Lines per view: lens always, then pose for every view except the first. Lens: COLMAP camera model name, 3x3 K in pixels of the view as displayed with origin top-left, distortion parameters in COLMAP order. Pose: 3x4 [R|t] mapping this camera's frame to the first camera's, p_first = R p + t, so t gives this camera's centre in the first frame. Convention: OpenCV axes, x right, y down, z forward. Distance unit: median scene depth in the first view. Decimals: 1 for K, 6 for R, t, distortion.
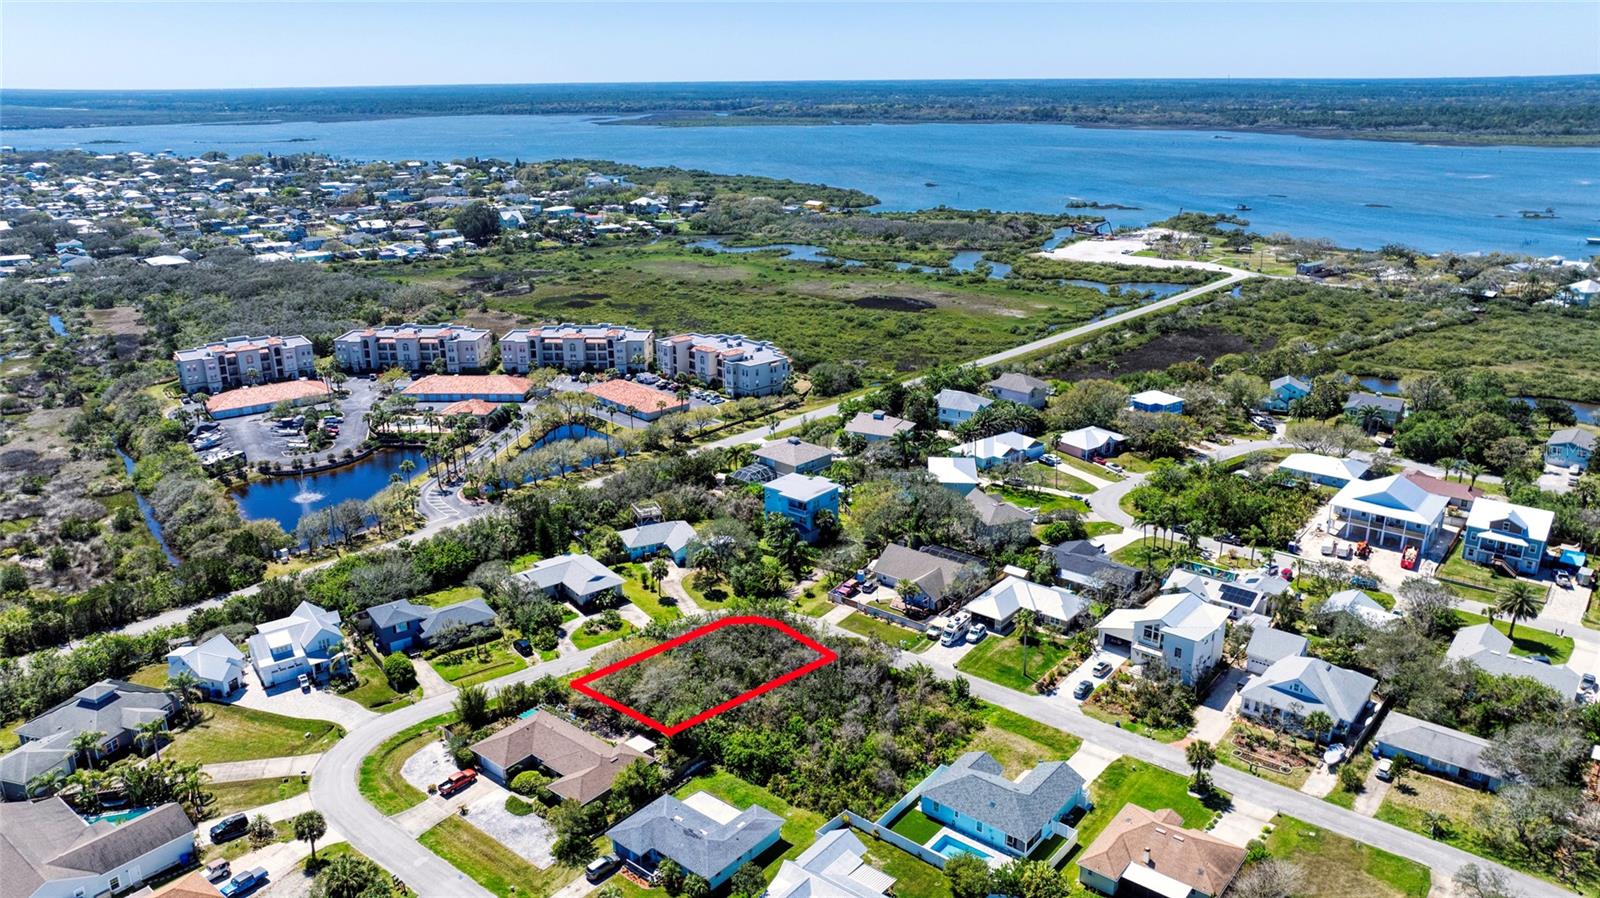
lens RADIAL K [[1131.6, 0, 805.6], [0, 1131.6, 441.9], [0, 0, 1]] dist [-0.041279, 0.047600]
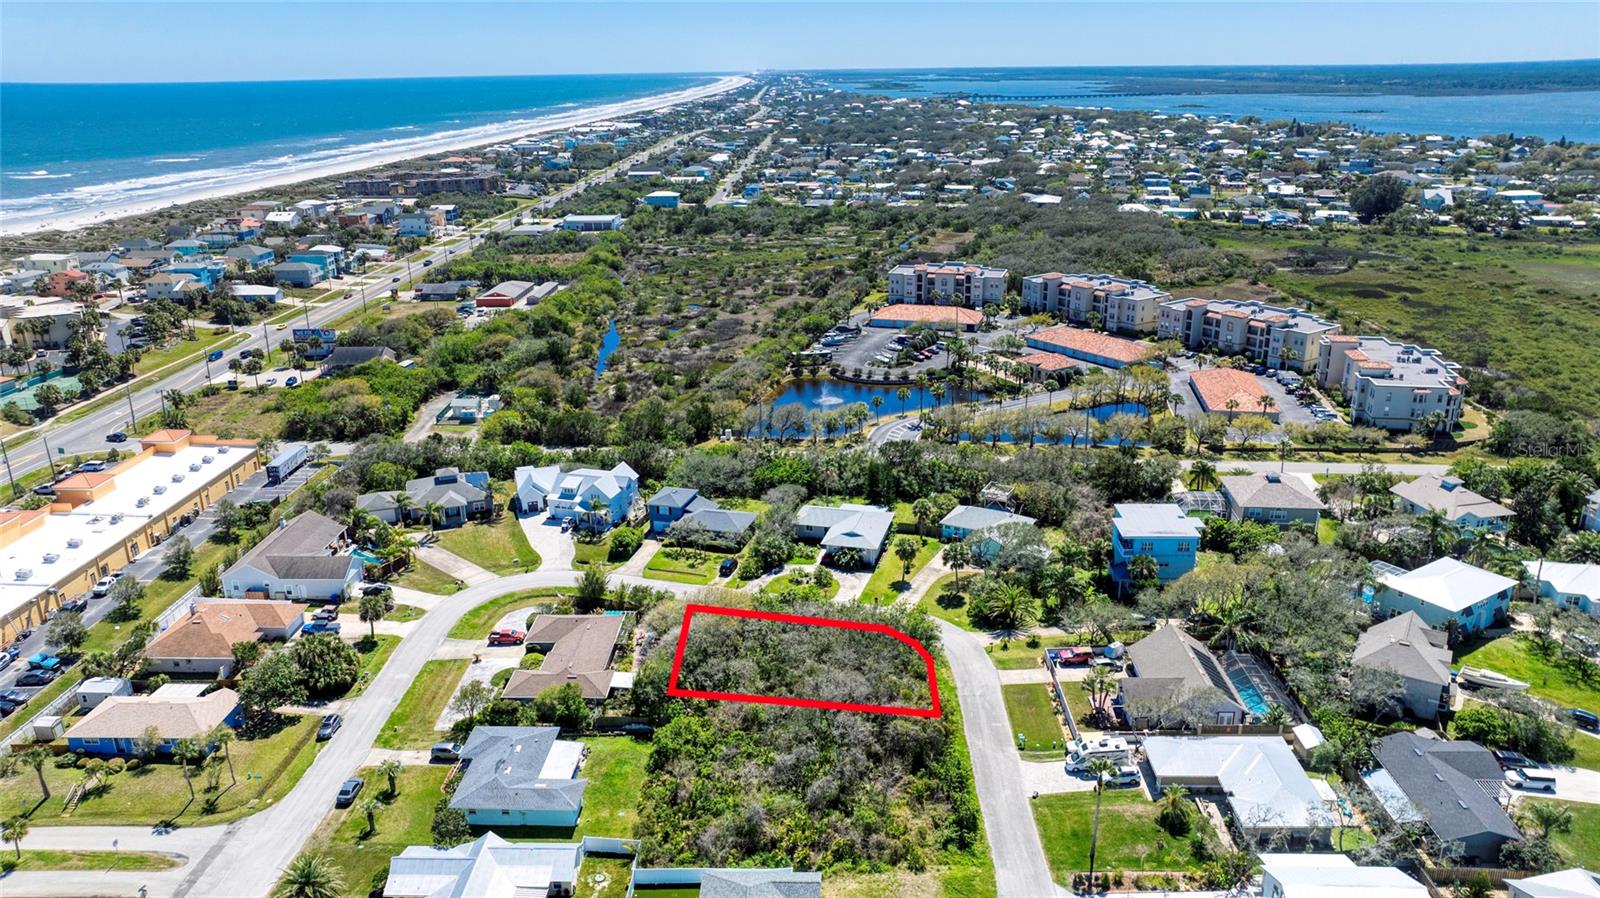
lens RADIAL K [[1122.0, 0, 802.7], [0, 1122.0, 456.4], [0, 0, 1]] dist [-0.017381, 0.001506]
pose [[0.606810, 0.261798, -0.750495, 0.429791], [-0.237199, 0.960822, 0.143381, -0.056562], [0.758629, 0.091012, 0.645135, 0.361382]]
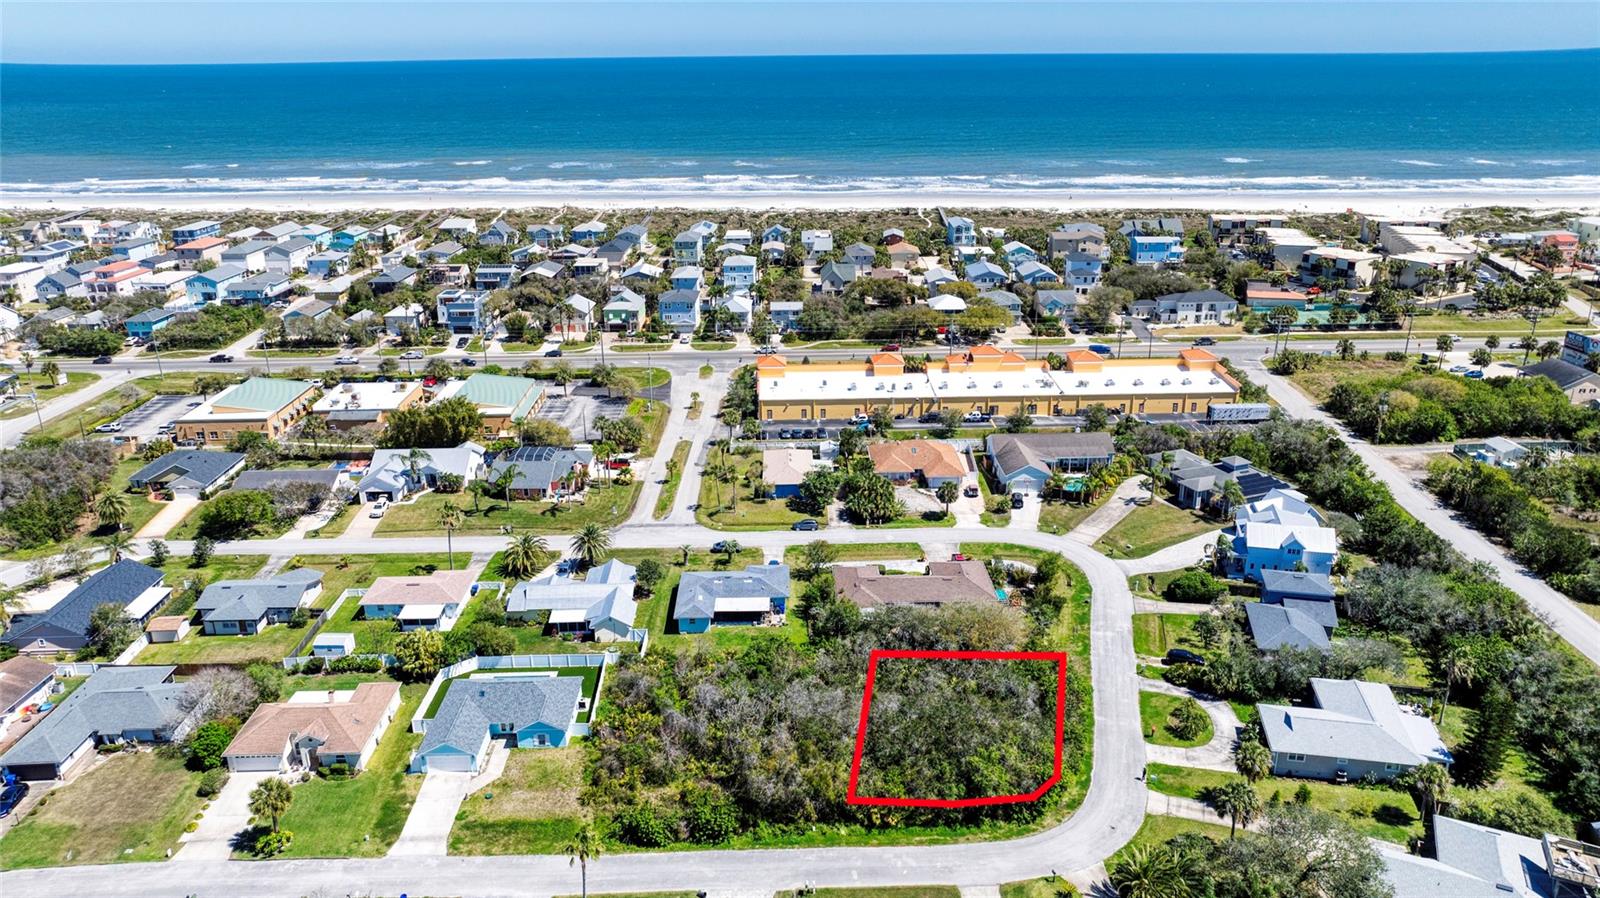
lens RADIAL K [[1122.0, 0, 802.7], [0, 1122.0, 456.4], [0, 0, 1]] dist [-0.017381, 0.001506]
pose [[-0.757706, 0.235872, -0.608478, 0.330706], [-0.188493, 0.813555, 0.550090, -0.264067], [0.624781, 0.531500, -0.571976, 1.049096]]
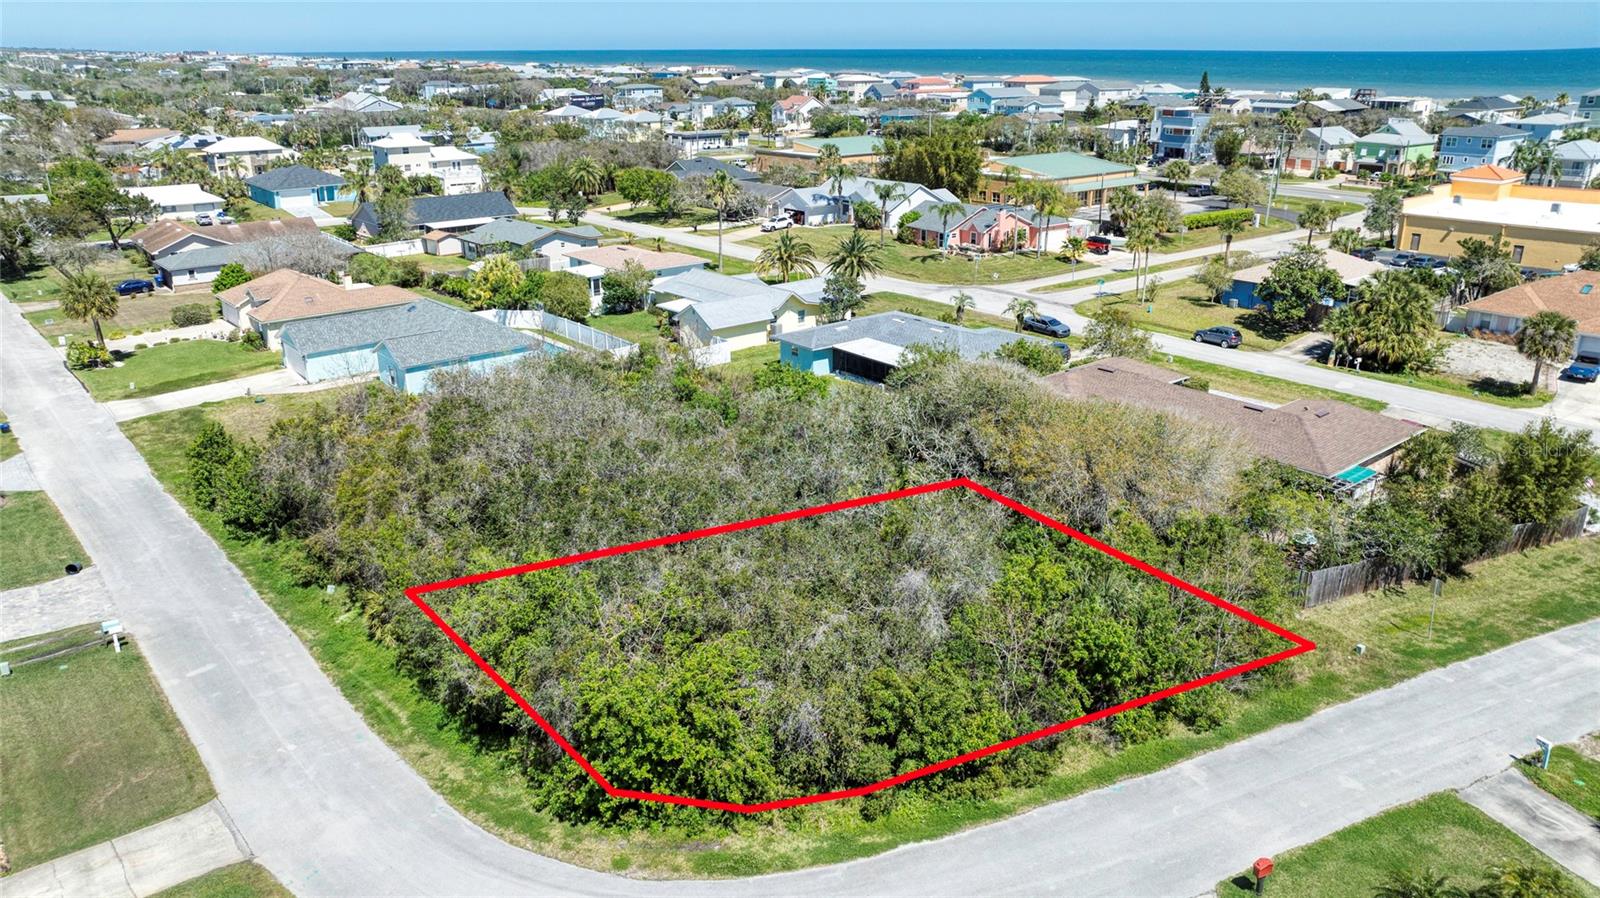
lens RADIAL K [[1131.6, 0, 805.6], [0, 1131.6, 441.9], [0, 0, 1]] dist [-0.041279, 0.047600]
pose [[-0.983214, -0.052519, 0.174734, -0.099623], [0.064417, 0.796085, 0.601747, -0.002088], [-0.170706, 0.602902, -0.779339, 1.001261]]
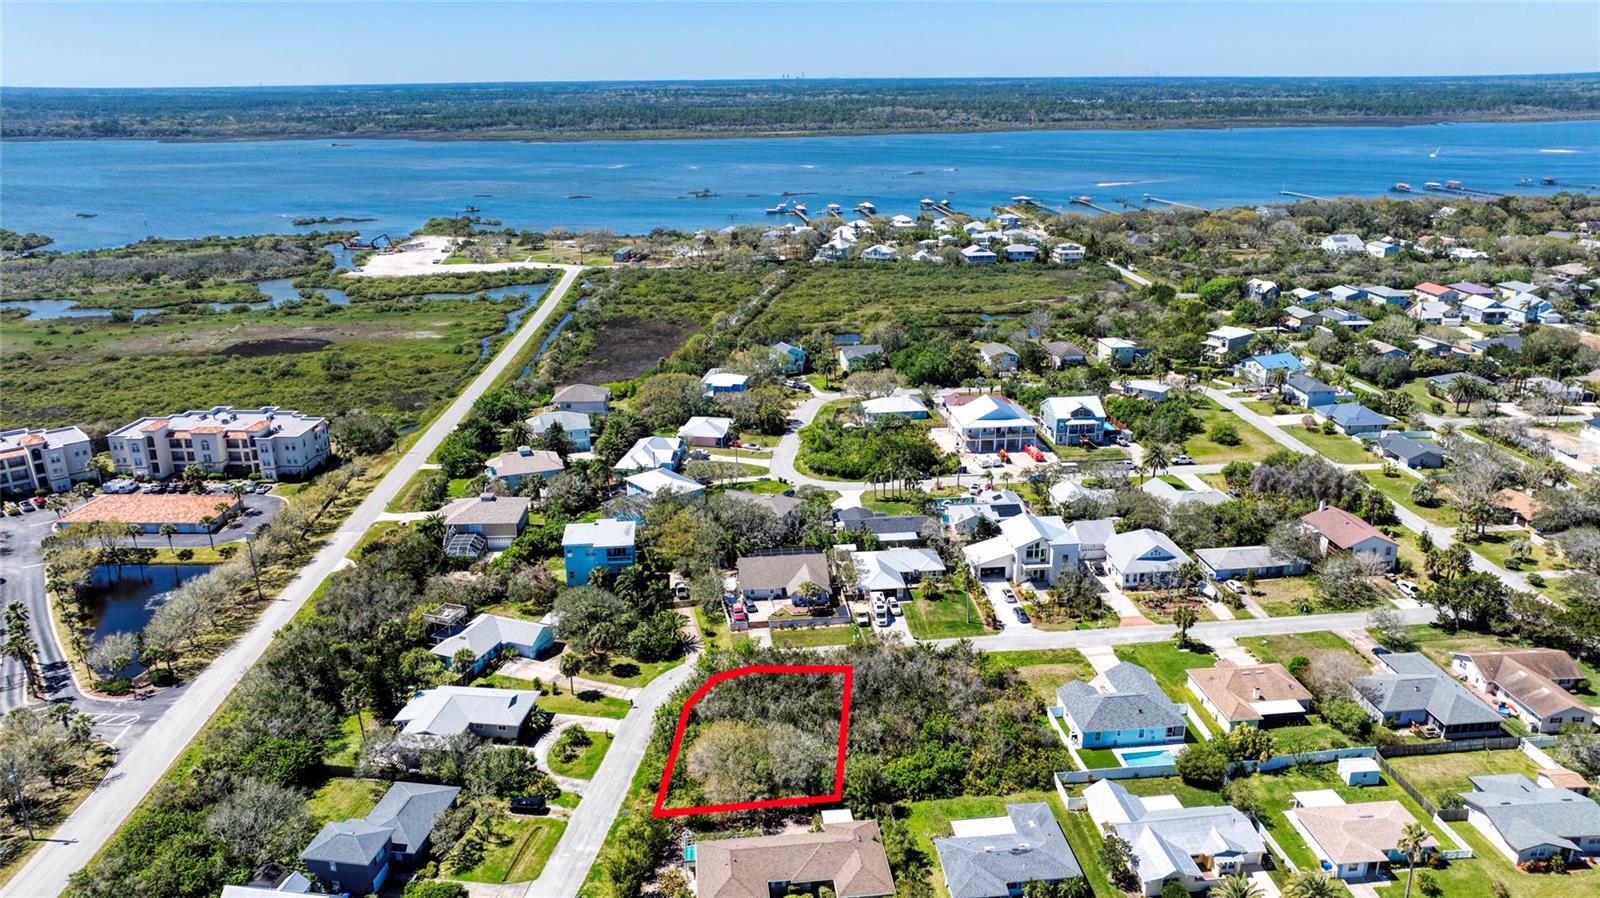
lens RADIAL K [[1122.0, 0, 802.7], [0, 1122.0, 456.4], [0, 0, 1]] dist [-0.017381, 0.001506]
pose [[0.702415, -0.227606, 0.674395, -0.510932], [0.222407, 0.970235, 0.095804, -0.074523], [-0.676127, 0.082696, 0.732129, 0.248649]]
